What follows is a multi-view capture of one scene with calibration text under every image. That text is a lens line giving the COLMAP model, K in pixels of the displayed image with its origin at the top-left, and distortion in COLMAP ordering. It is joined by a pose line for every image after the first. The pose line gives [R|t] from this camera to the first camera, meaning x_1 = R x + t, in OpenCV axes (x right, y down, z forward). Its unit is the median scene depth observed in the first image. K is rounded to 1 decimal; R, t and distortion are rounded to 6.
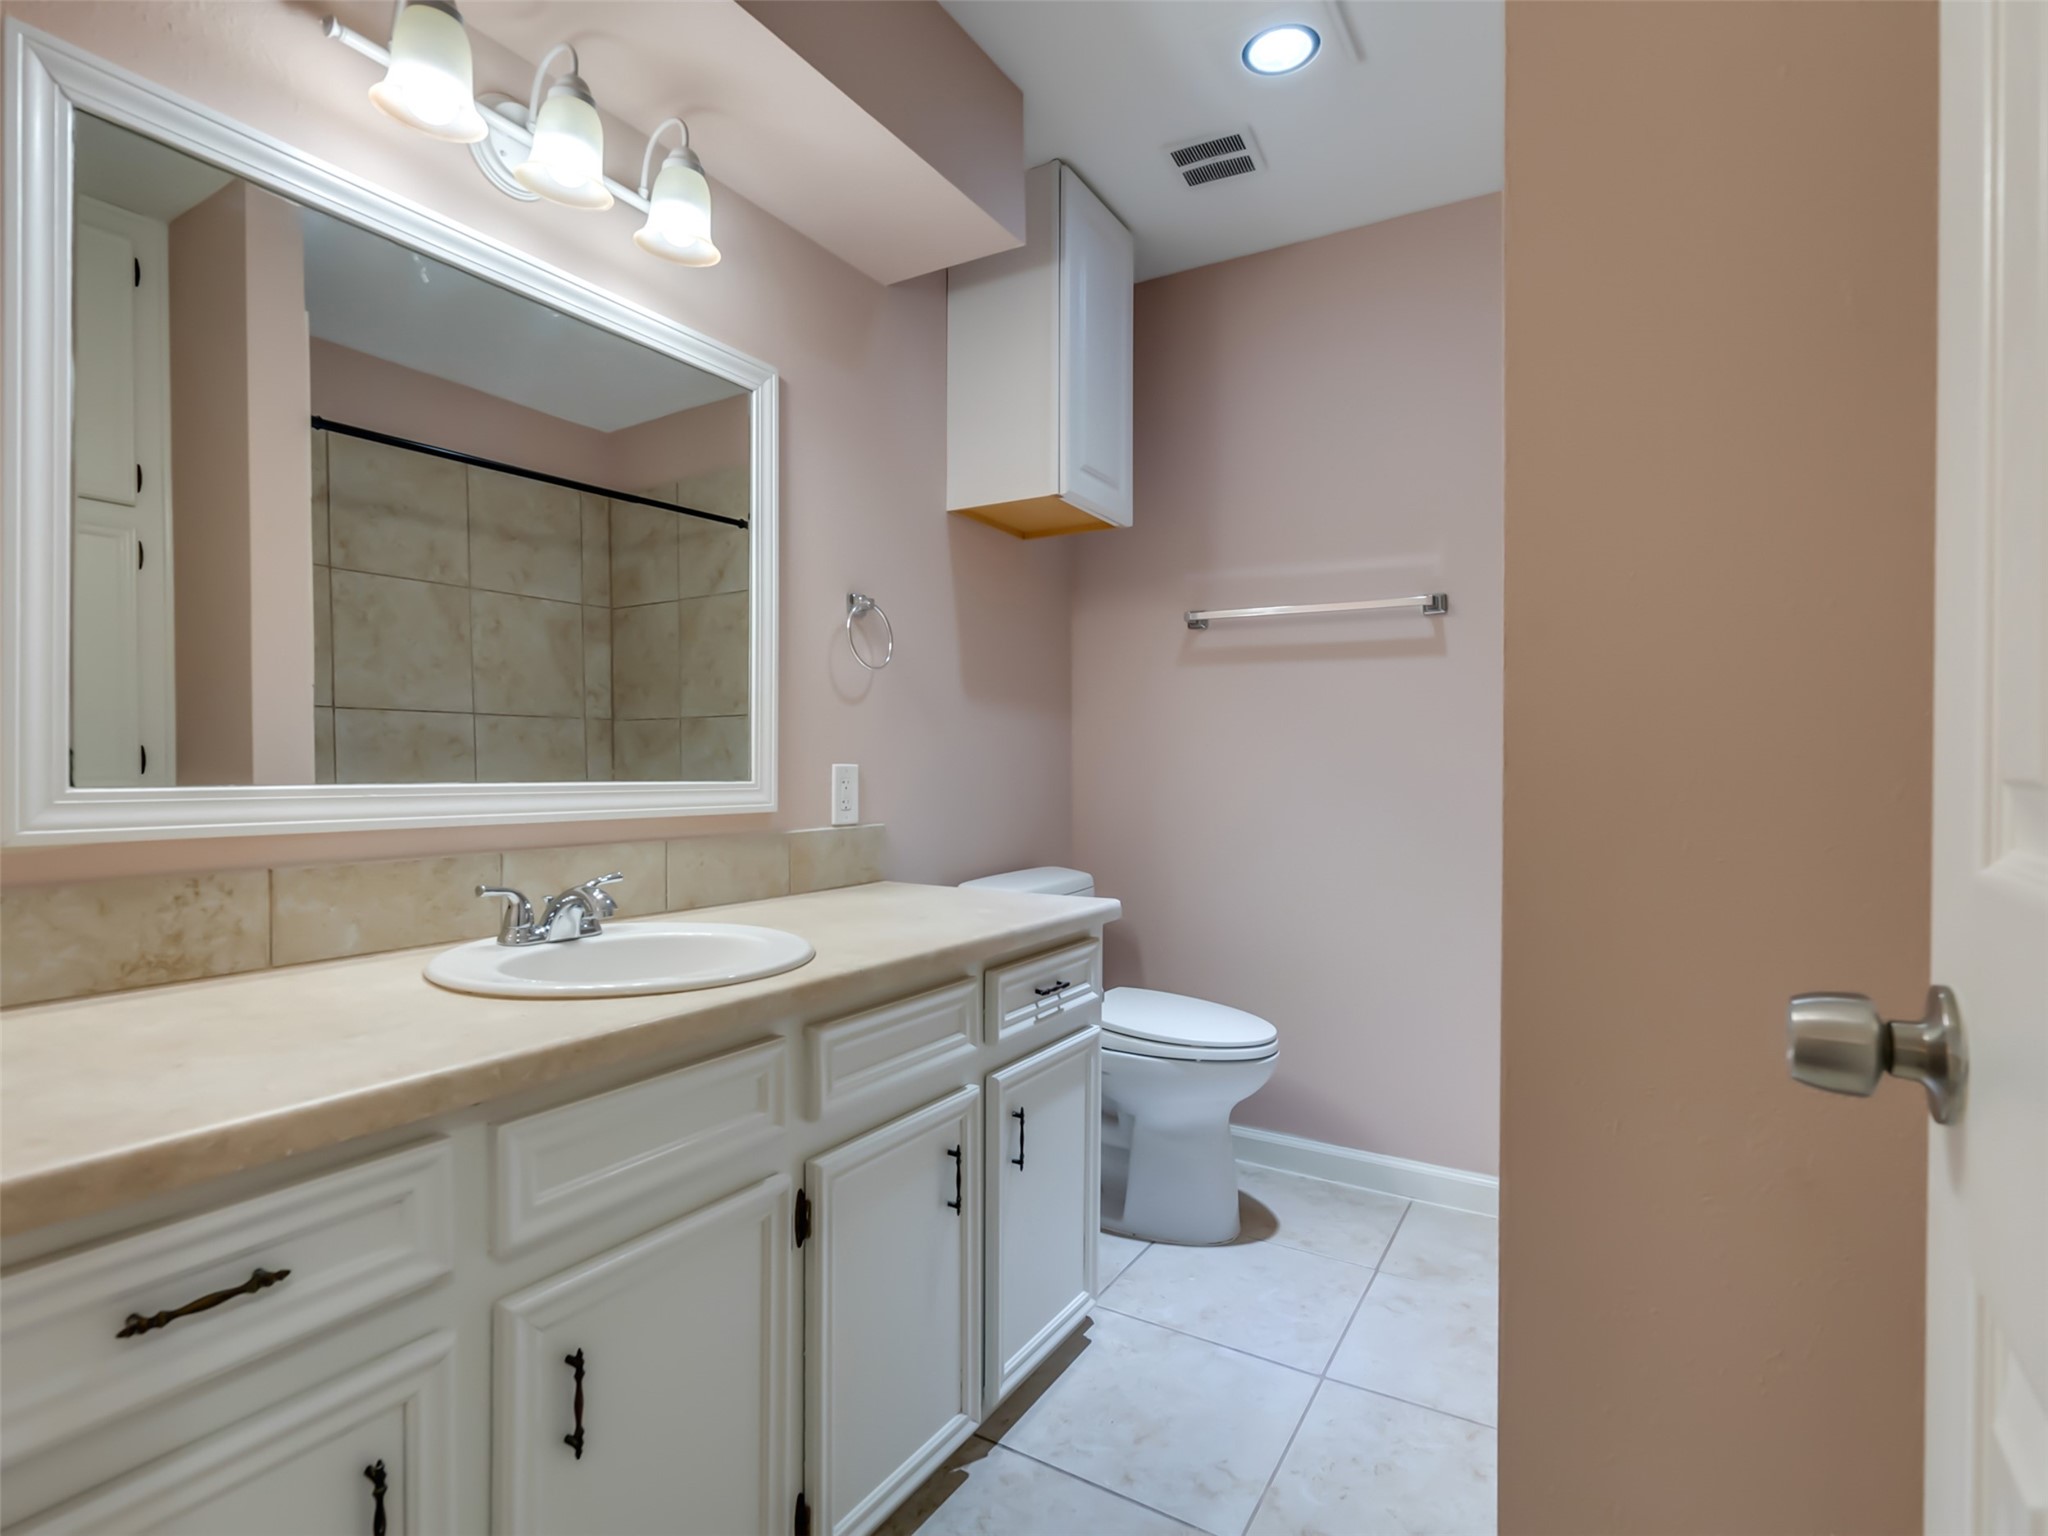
lens RADIAL K [[1049.4, 0, 1025.0], [0, 1049.4, 769.6], [0, 0, 1]] dist [-0.003575, 0.002225]
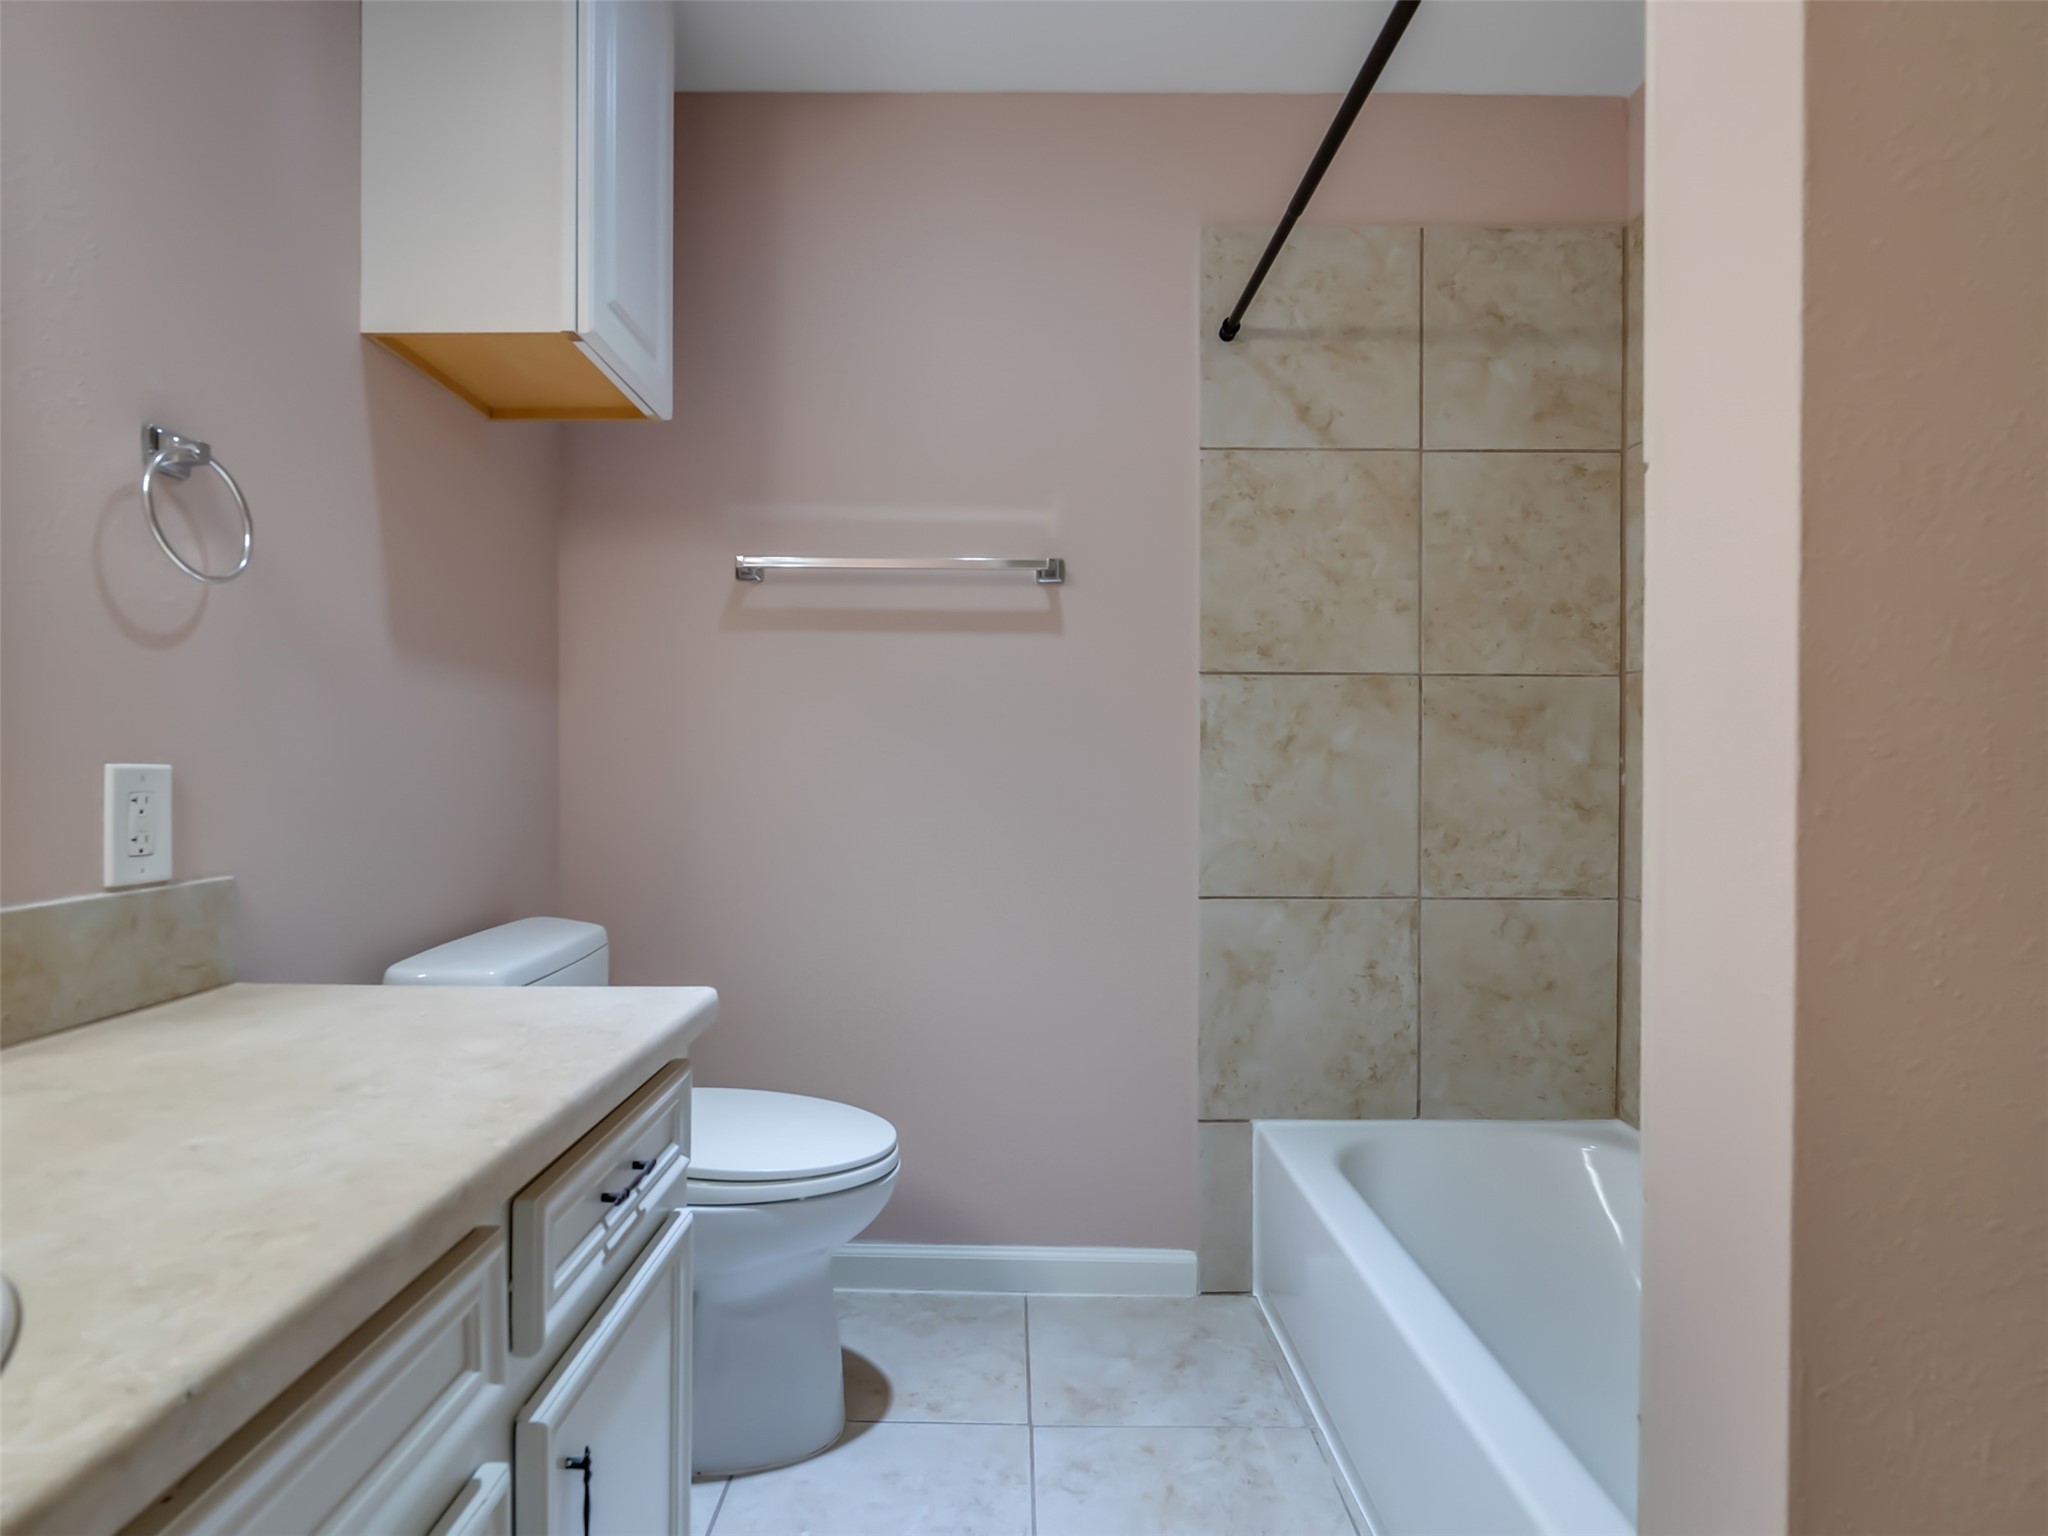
lens RADIAL K [[1049.4, 0, 1012.1], [0, 1049.4, 768.3], [0, 0, 1]] dist [-0.003575, 0.002225]
pose [[0.867244, -0.001823, 0.497880, -0.055899], [0.000940, 0.999998, 0.002025, -0.003852], [-0.497882, -0.001288, 0.867244, 0.341076]]
